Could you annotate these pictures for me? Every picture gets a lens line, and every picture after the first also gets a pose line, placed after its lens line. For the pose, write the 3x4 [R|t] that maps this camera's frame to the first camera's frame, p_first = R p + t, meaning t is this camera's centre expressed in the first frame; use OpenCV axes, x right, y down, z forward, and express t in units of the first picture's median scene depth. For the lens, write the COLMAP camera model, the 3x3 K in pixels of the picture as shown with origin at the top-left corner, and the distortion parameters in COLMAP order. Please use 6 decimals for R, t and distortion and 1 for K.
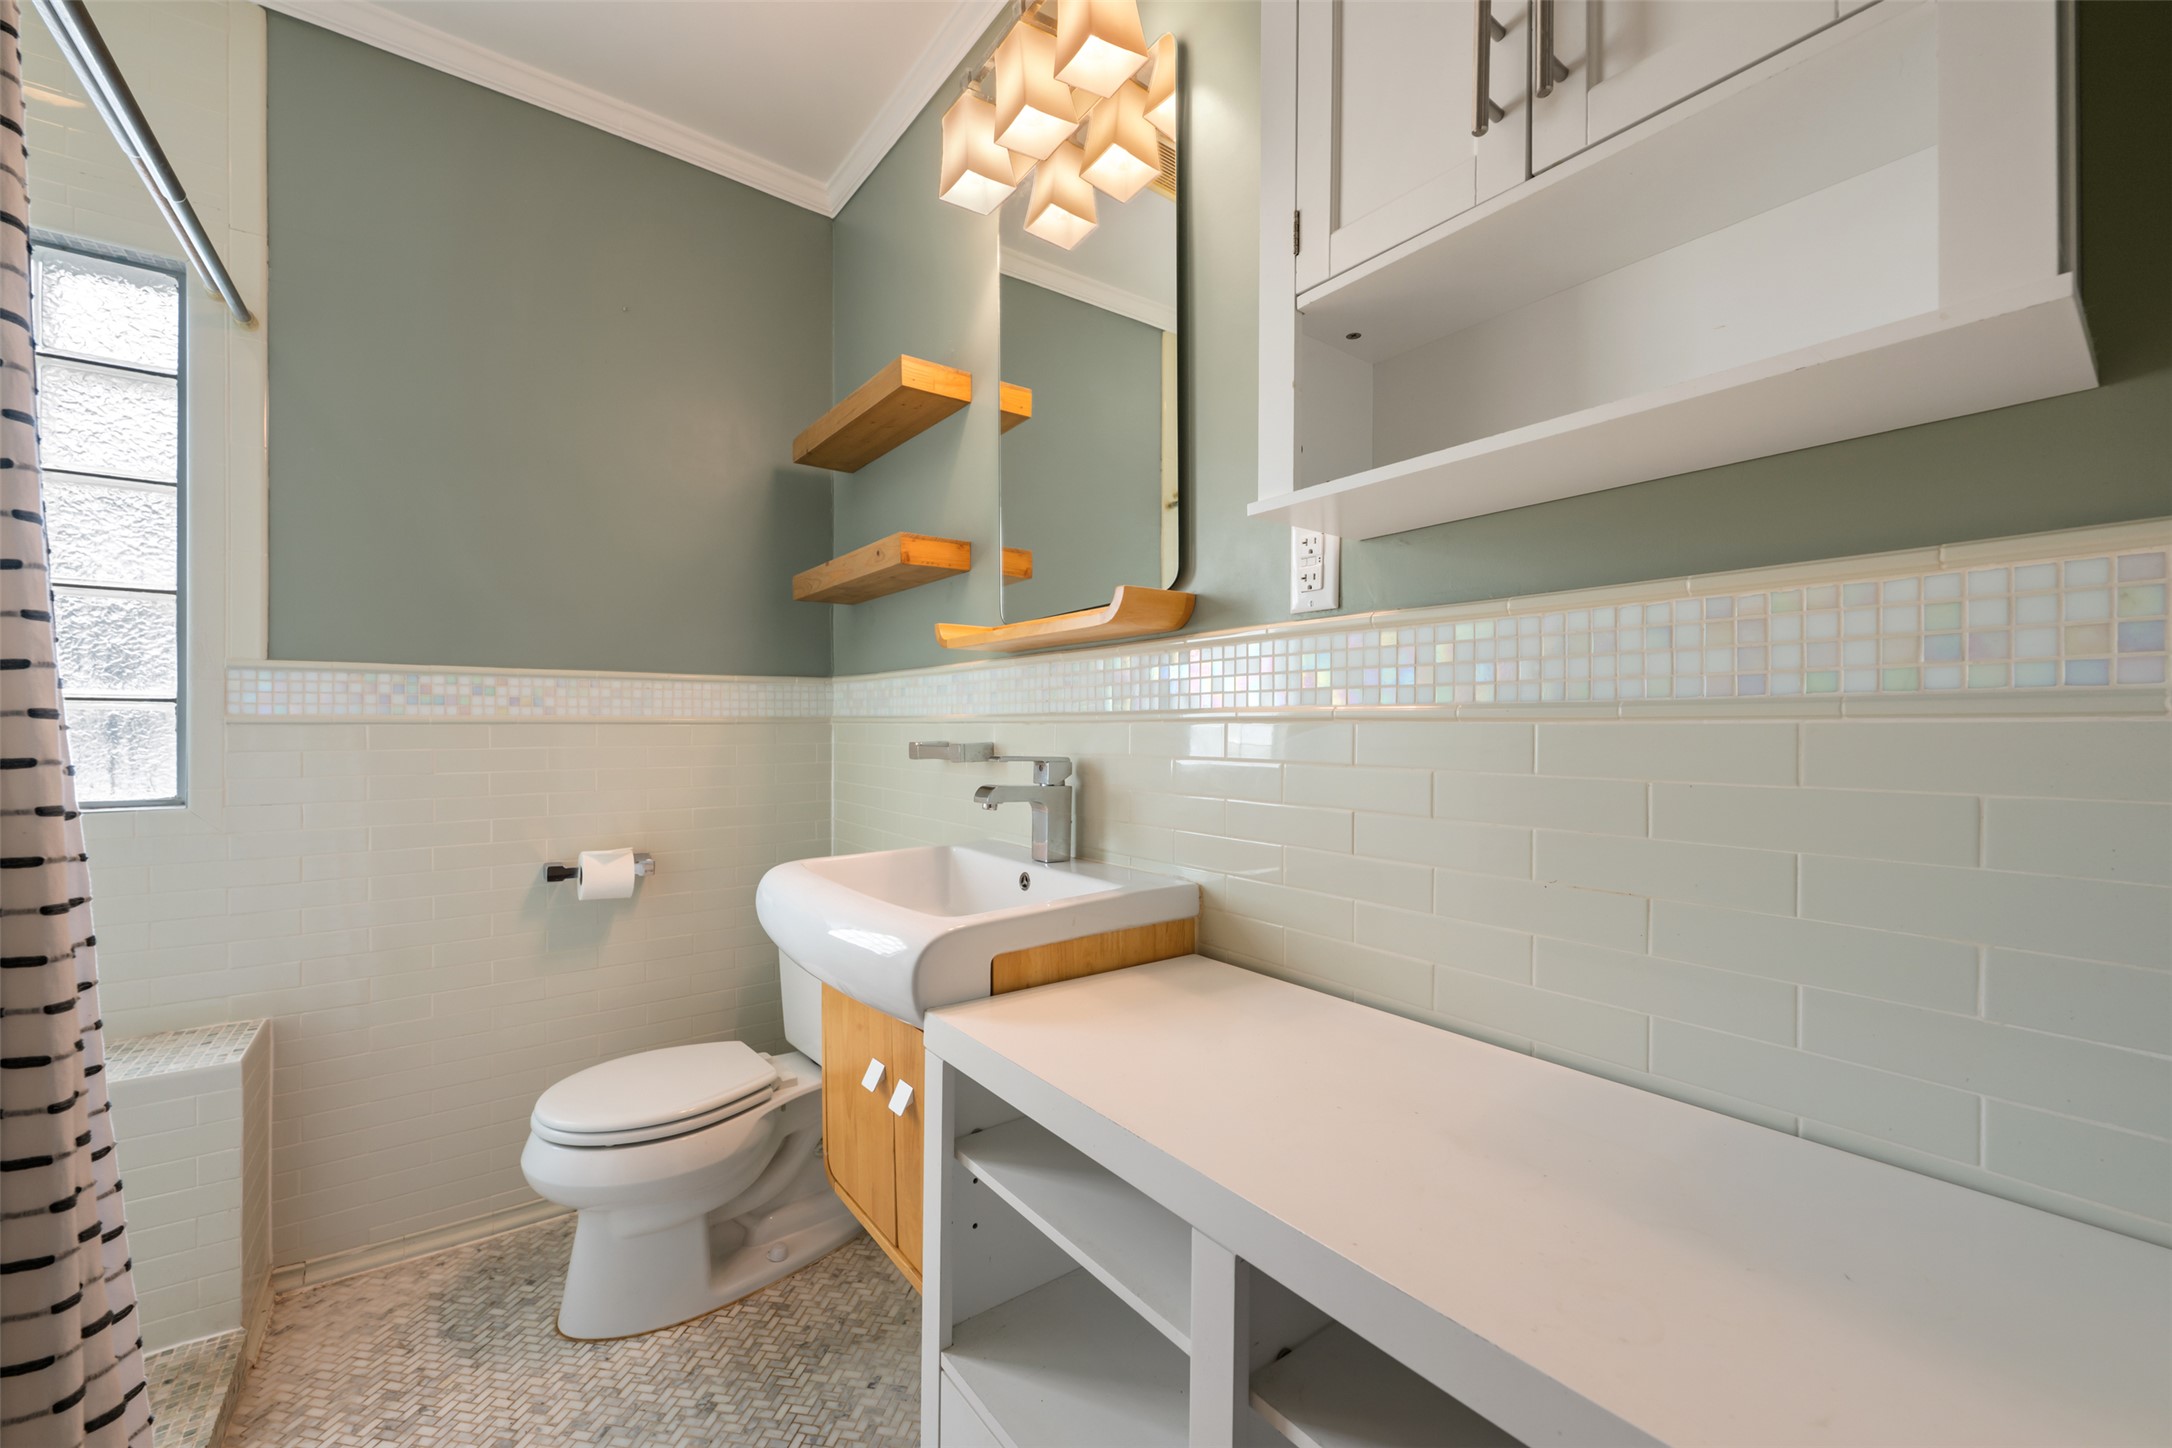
lens RADIAL K [[851.0, 0, 1089.2], [0, 851.0, 723.6], [0, 0, 1]] dist [-0.002208, 0.000096]
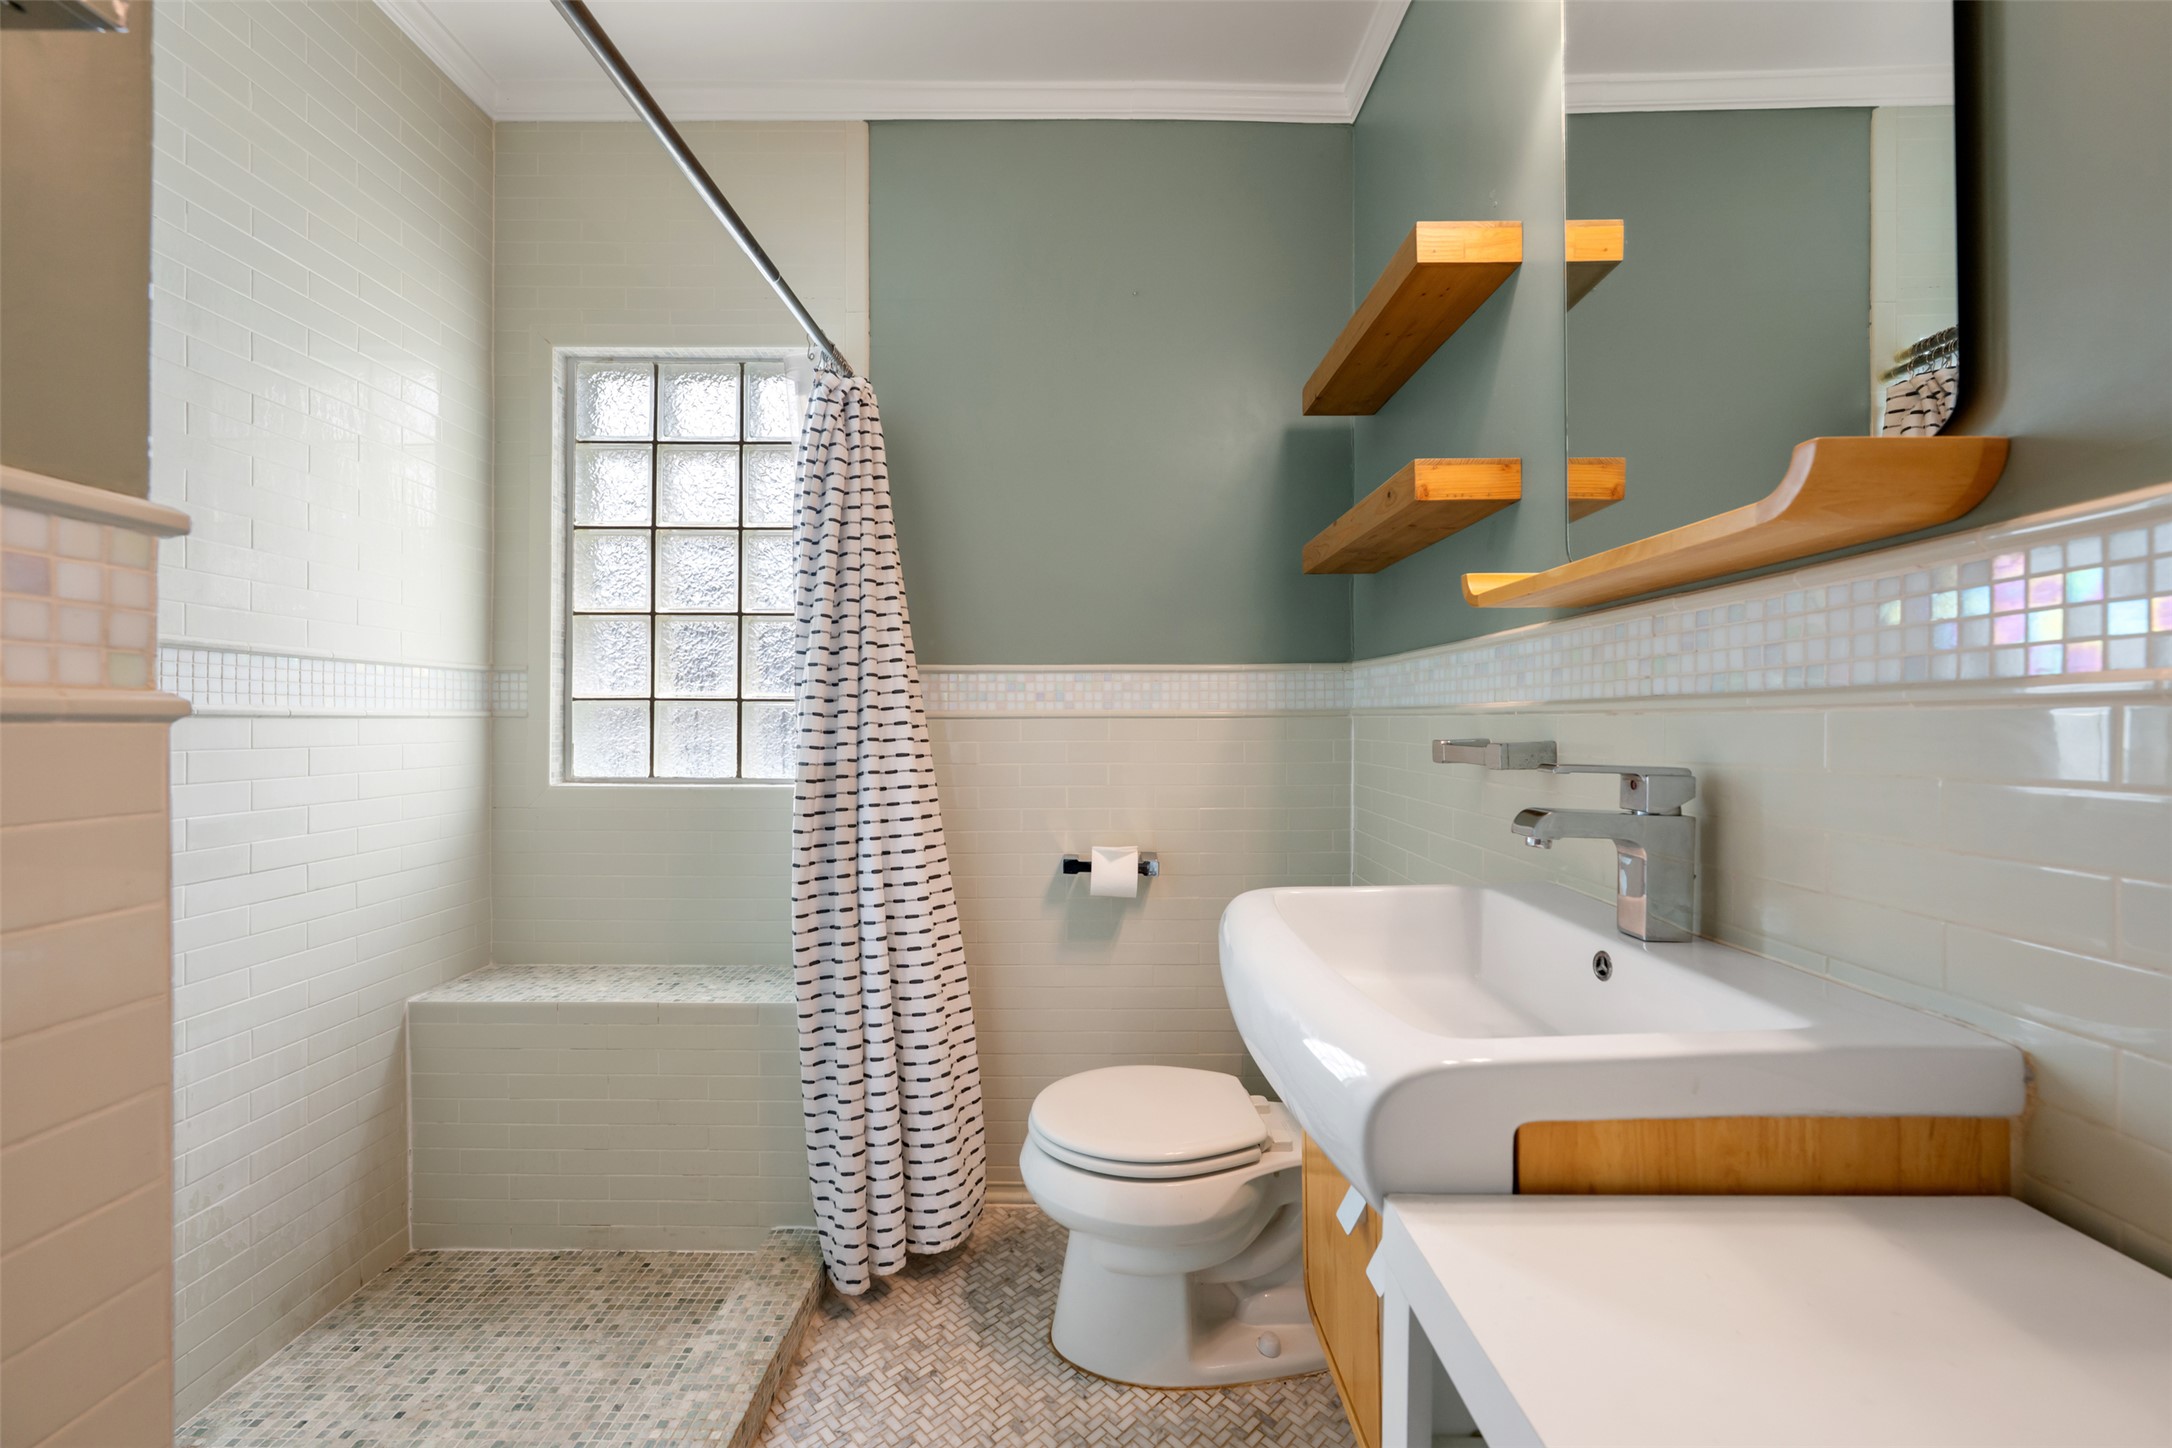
lens RADIAL K [[851.0, 0, 1089.2], [0, 851.0, 723.6], [0, 0, 1]] dist [-0.002208, 0.000096]
pose [[0.797994, -0.000781, -0.602664, -0.000185], [0.004062, 0.999983, 0.004083, 0.003458], [0.602651, -0.005706, 0.797984, 0.246642]]
